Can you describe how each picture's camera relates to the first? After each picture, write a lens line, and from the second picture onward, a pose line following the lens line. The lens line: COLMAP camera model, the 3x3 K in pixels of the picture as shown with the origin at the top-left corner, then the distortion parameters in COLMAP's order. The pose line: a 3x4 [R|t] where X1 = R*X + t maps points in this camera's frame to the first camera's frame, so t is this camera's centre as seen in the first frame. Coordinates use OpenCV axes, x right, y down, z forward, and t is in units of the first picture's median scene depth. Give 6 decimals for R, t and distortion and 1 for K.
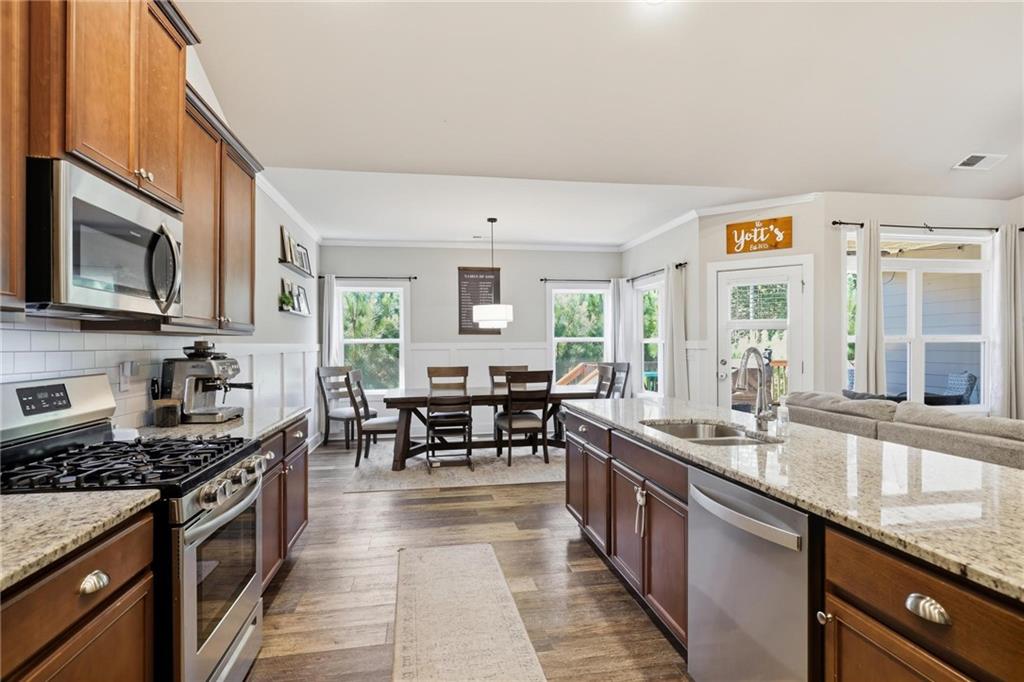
lens RADIAL K [[526.7, 0, 513.1], [0, 526.7, 344.9], [0, 0, 1]] dist [0.005767, -0.000599]
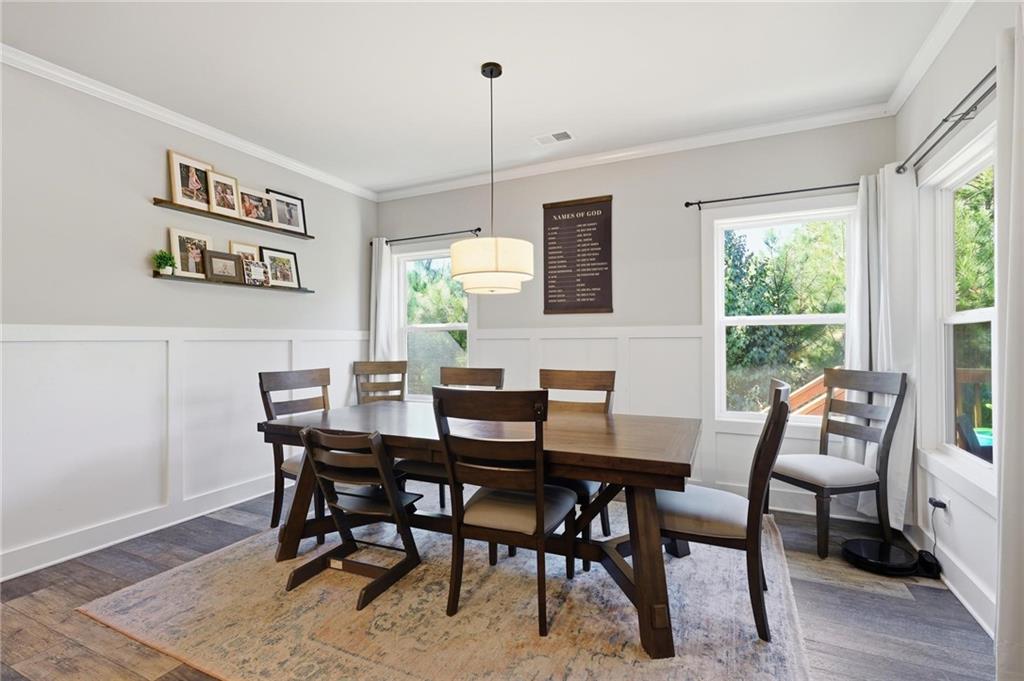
lens RADIAL K [[467.6, 0, 515.6], [0, 467.6, 337.3], [0, 0, 1]] dist [0.002199, -0.000492]
pose [[0.813893, -0.000186, -0.581015, 0.231083], [-0.001337, 0.999997, -0.002194, 0.009937], [0.581014, 0.002562, 0.813890, 0.670653]]
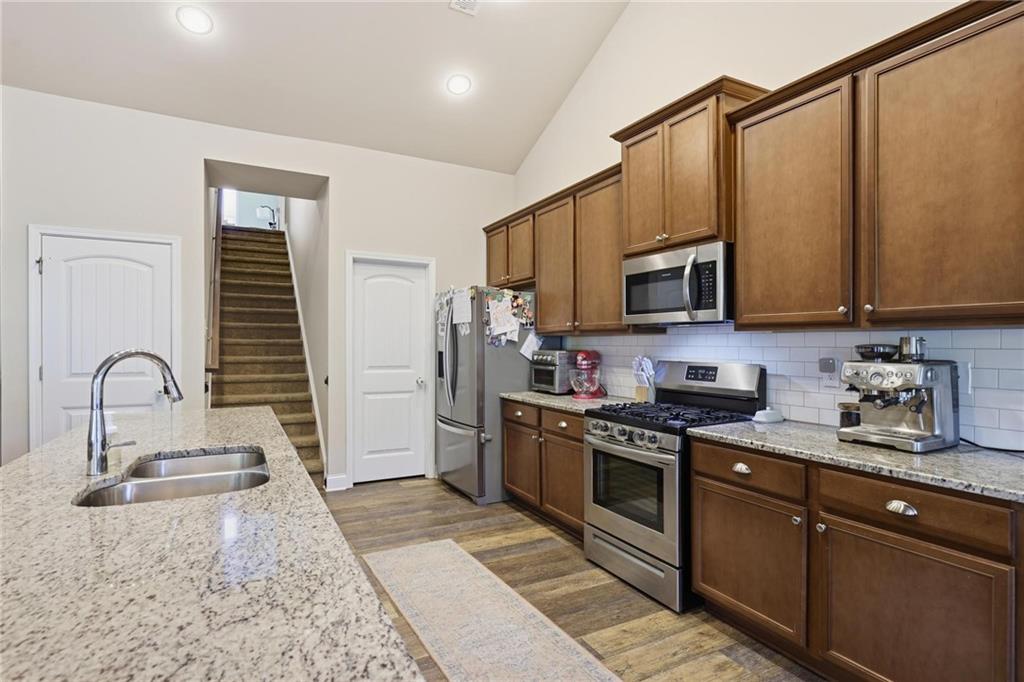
lens RADIAL K [[526.7, 0, 514.2], [0, 526.7, 342.6], [0, 0, 1]] dist [0.005767, -0.000599]
pose [[-0.953187, 0.006803, -0.302306, 0.070199], [0.006604, 0.999977, 0.001681, -0.002268], [0.302311, -0.000394, -0.953209, 0.740982]]
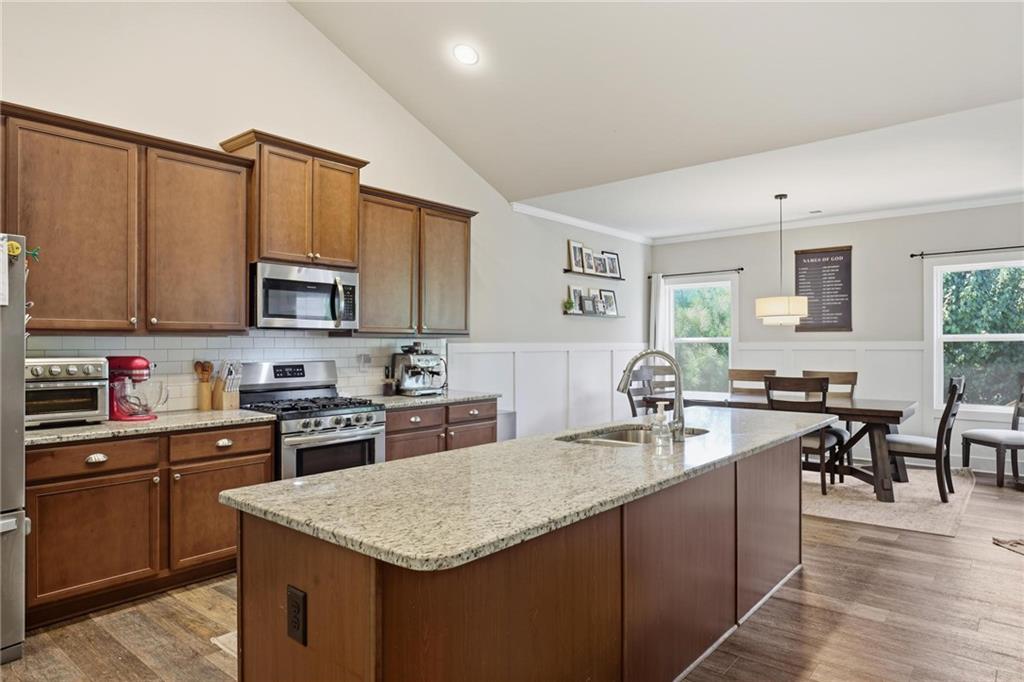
lens RADIAL K [[615.5, 0, 510.9], [0, 615.5, 346.1], [0, 0, 1]] dist [-0.008190, 0.001087]
pose [[0.634924, 0.008439, -0.772529, 0.450701], [-0.002754, 0.999959, 0.008659, -0.005743], [0.772570, -0.003370, 0.634921, 0.044124]]
